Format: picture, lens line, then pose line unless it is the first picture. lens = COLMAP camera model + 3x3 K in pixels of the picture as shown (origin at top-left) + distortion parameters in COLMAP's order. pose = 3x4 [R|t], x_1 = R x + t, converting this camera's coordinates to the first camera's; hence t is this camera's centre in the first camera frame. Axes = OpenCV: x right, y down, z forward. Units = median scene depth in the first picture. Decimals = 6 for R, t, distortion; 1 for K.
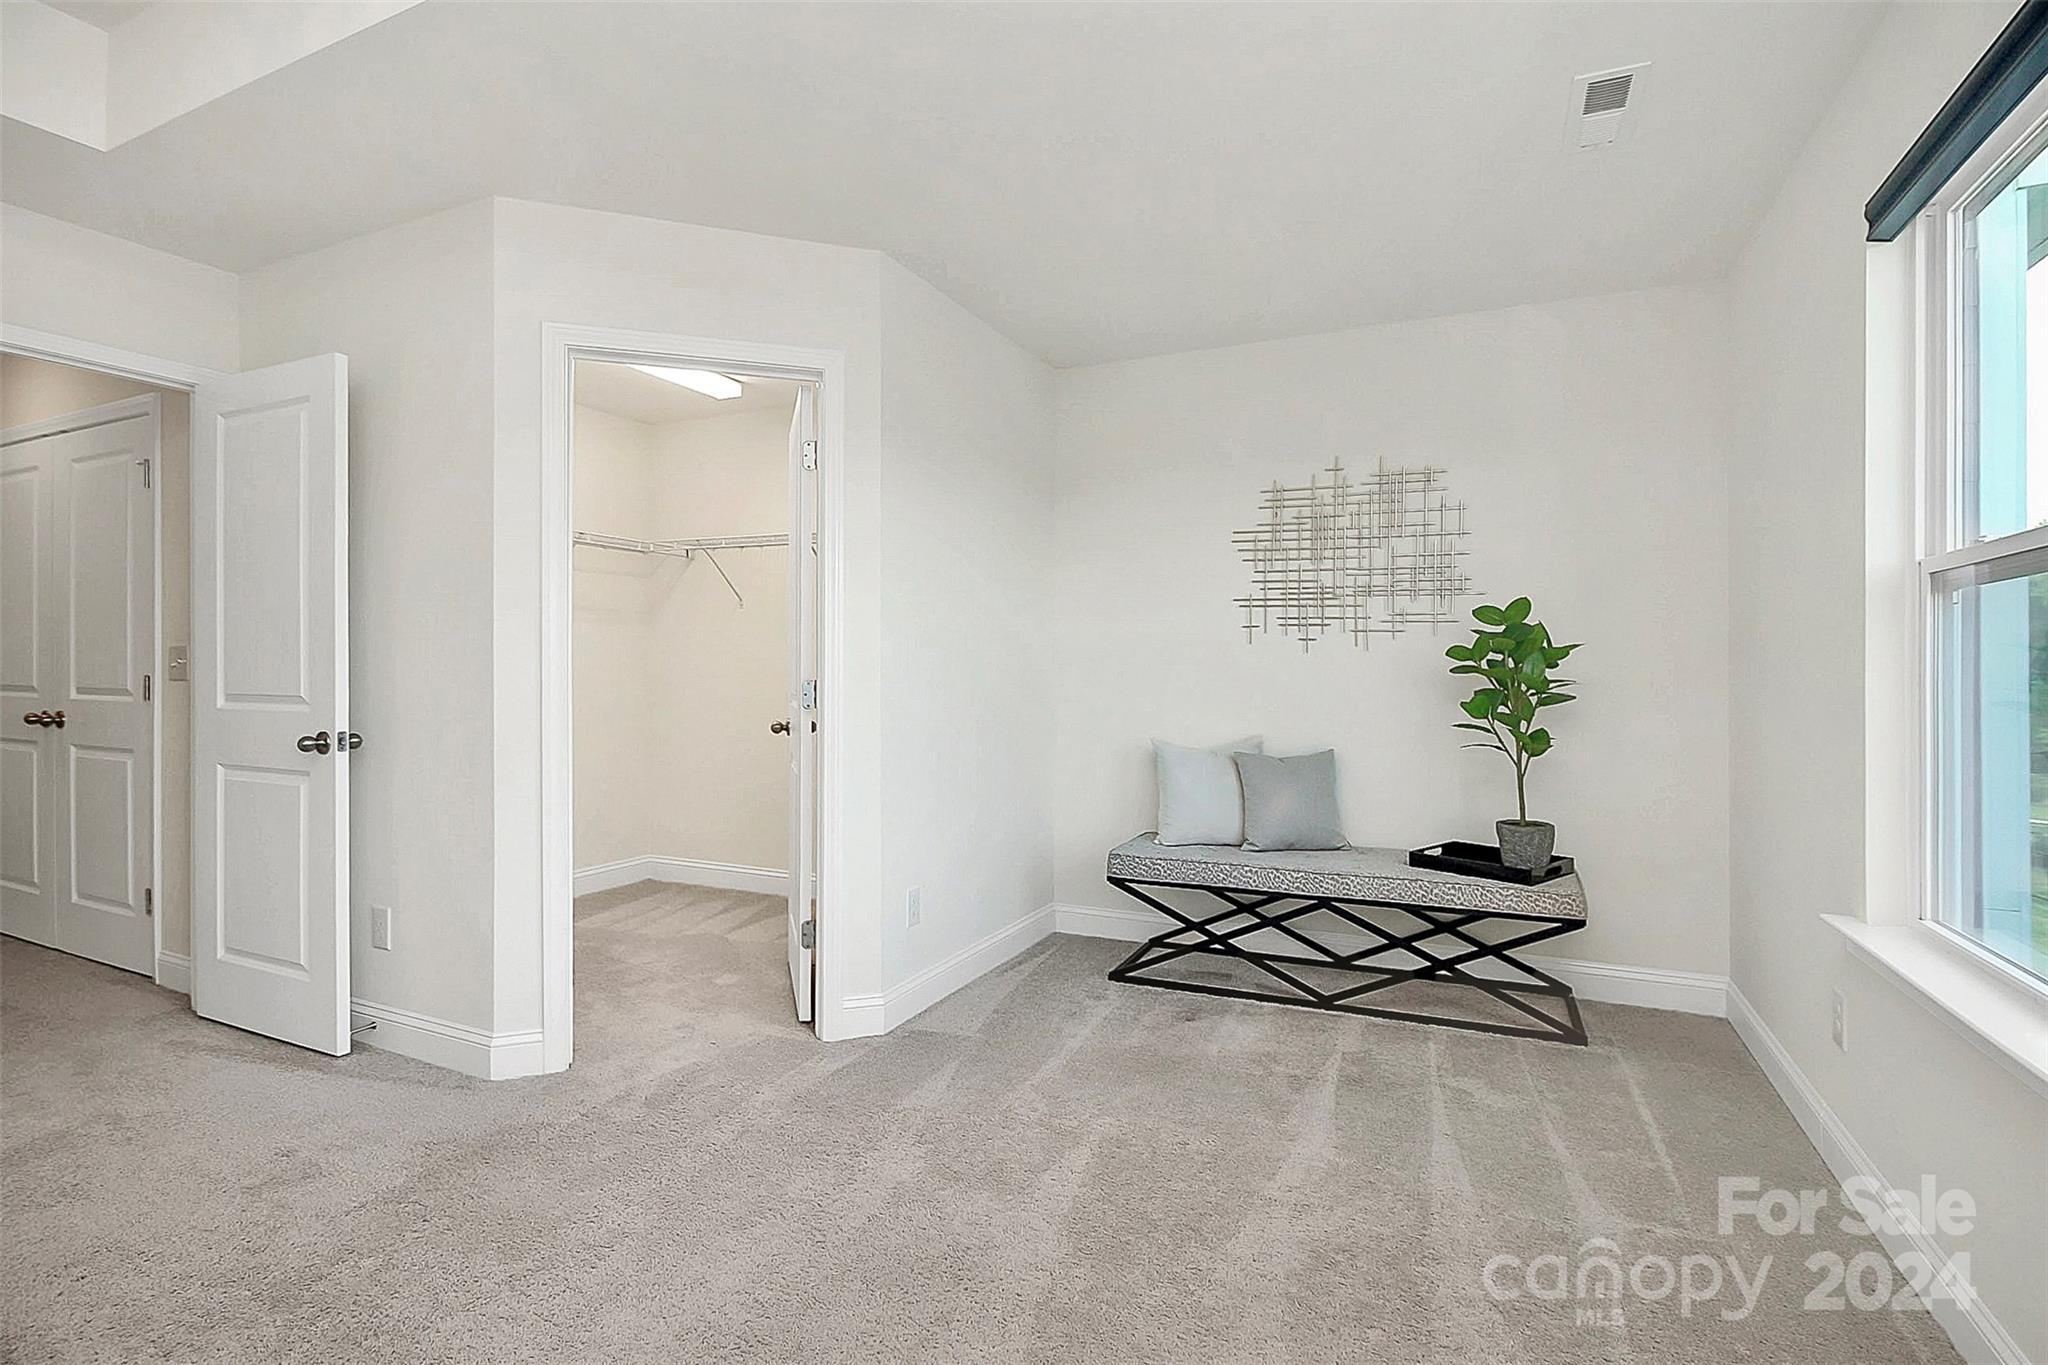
lens RADIAL K [[974.4, 0, 1023.5], [0, 974.4, 663.7], [0, 0, 1]] dist [-0.007033, -0.000946]
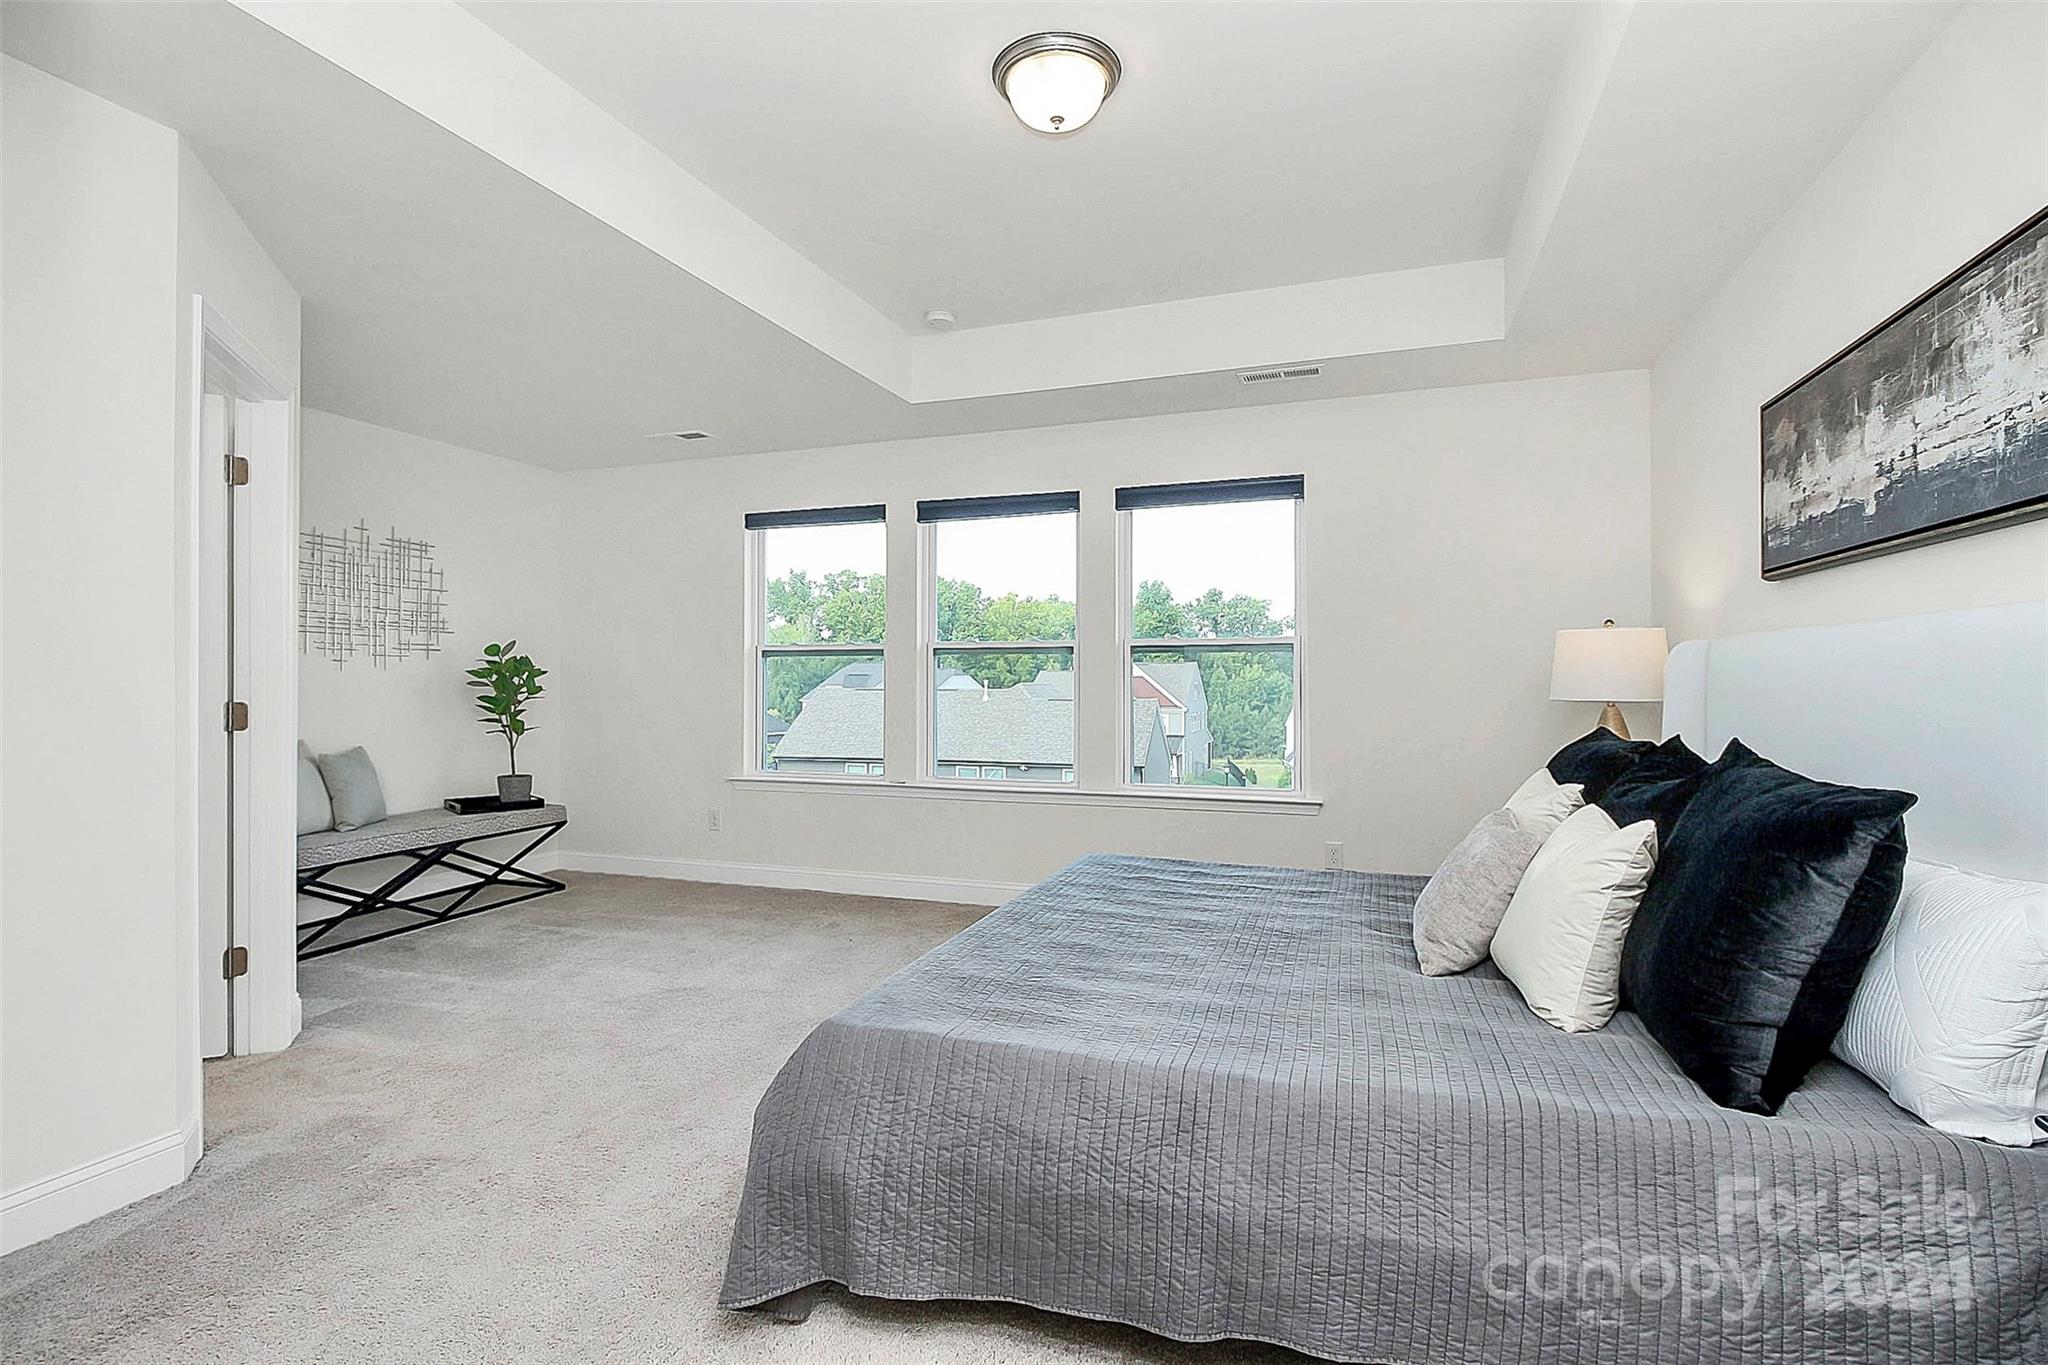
lens RADIAL K [[974.4, 0, 1023.5], [0, 974.4, 663.7], [0, 0, 1]] dist [-0.007033, -0.000946]
pose [[-0.096449, 0.008484, 0.995302, -1.181795], [-0.010548, 0.999899, -0.009545, -0.020759], [-0.995282, -0.011419, -0.096350, 0.285652]]
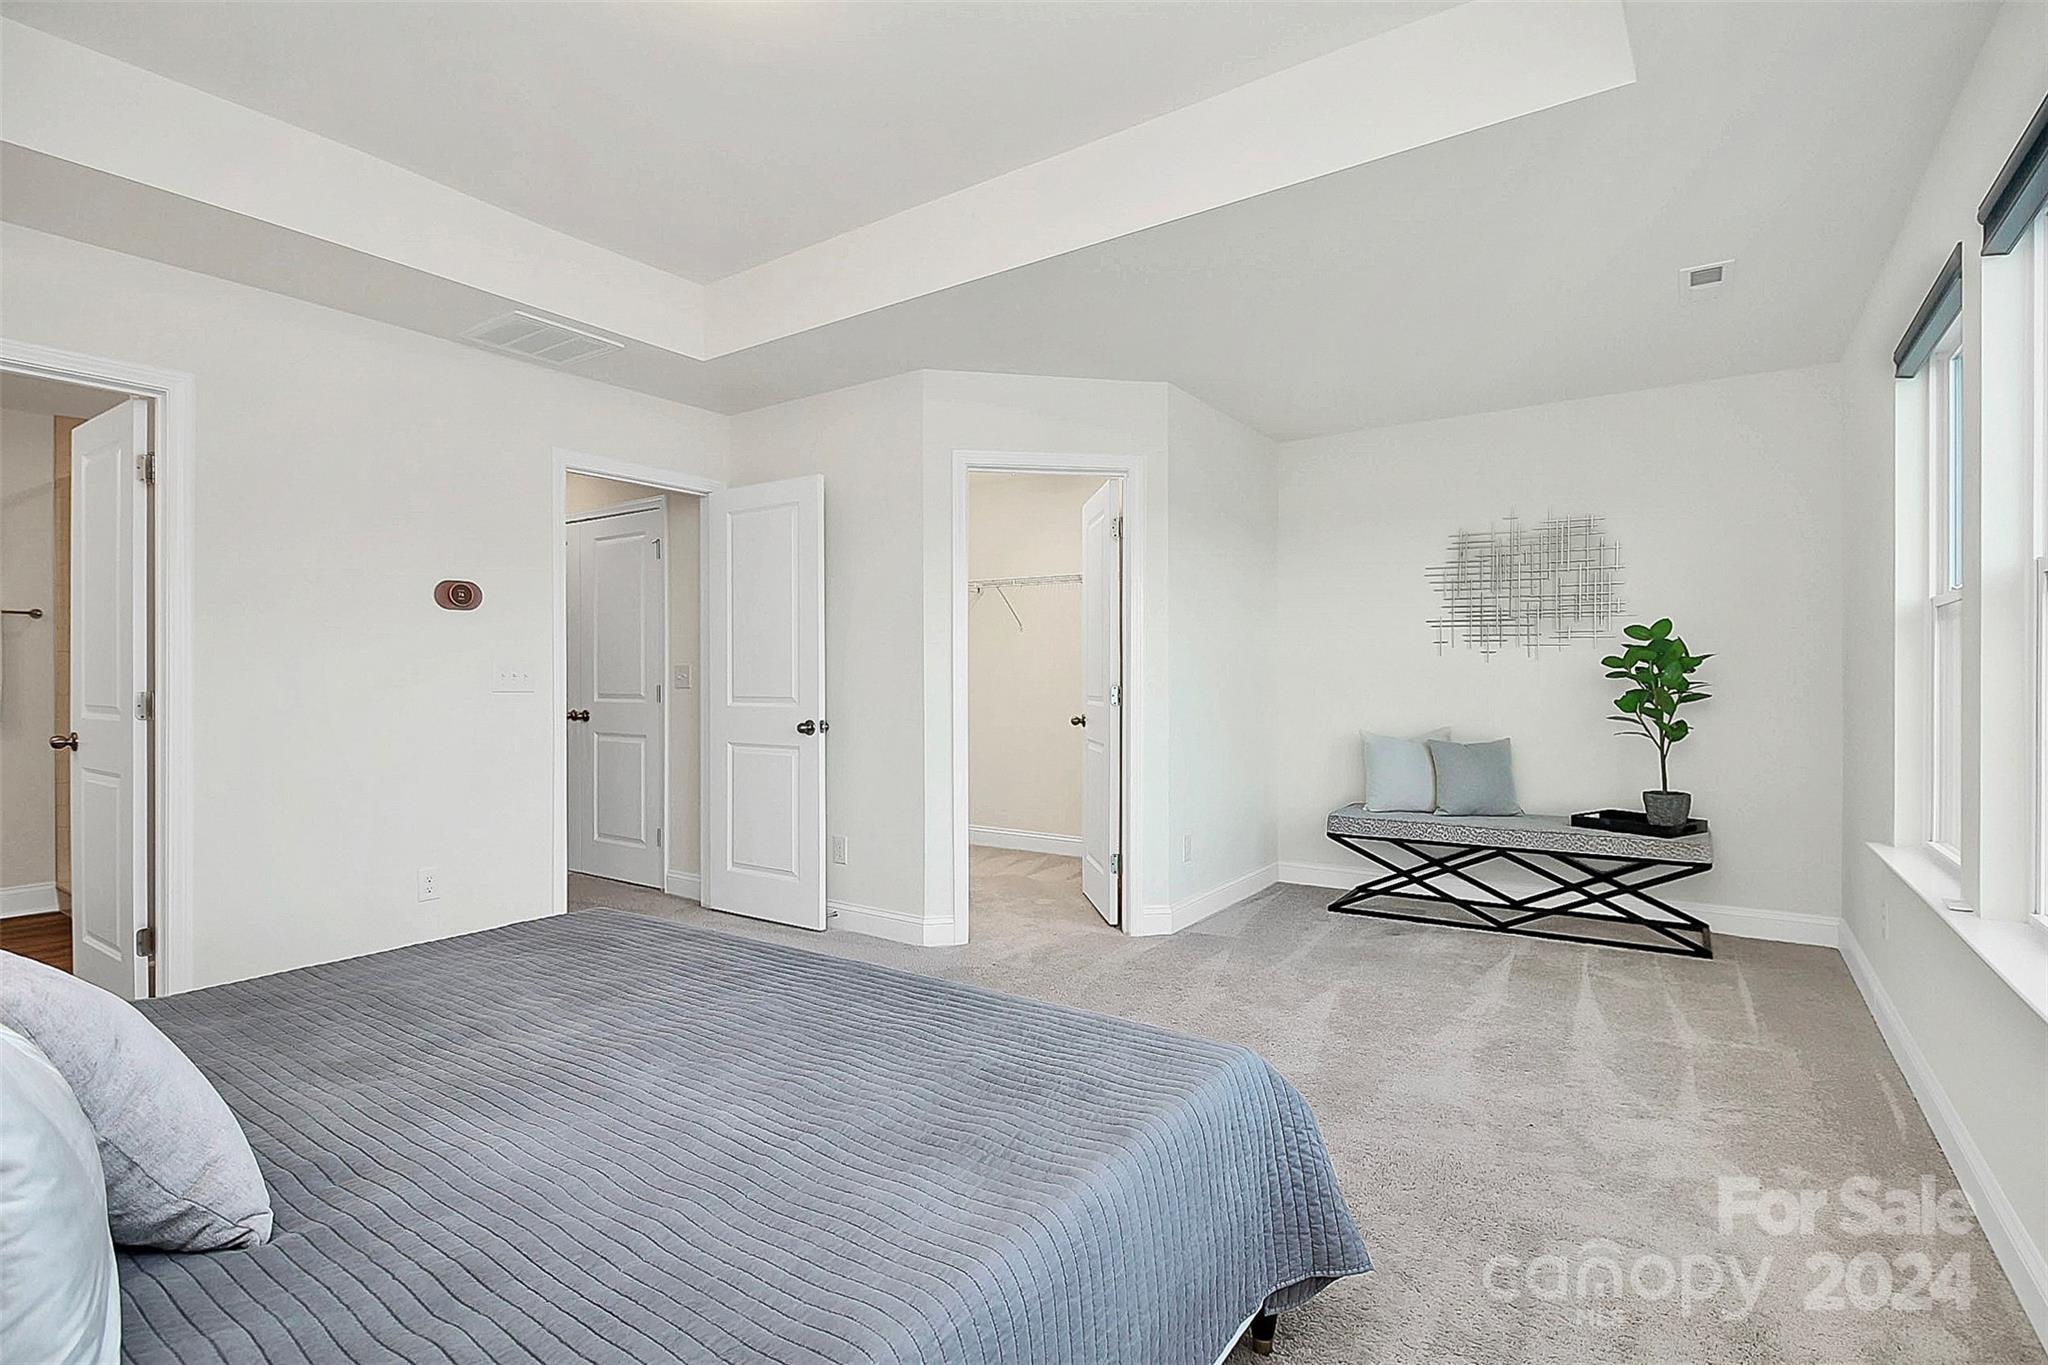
lens RADIAL K [[962.8, 0, 1024.0], [0, 962.8, 682.5], [0, 0, 1]] dist [-0.004182, -0.009782]
pose [[0.985723, -0.005757, -0.168277, -0.107970], [0.007687, 0.999912, 0.010819, -0.003620], [0.168200, -0.011958, 0.985680, -0.387092]]
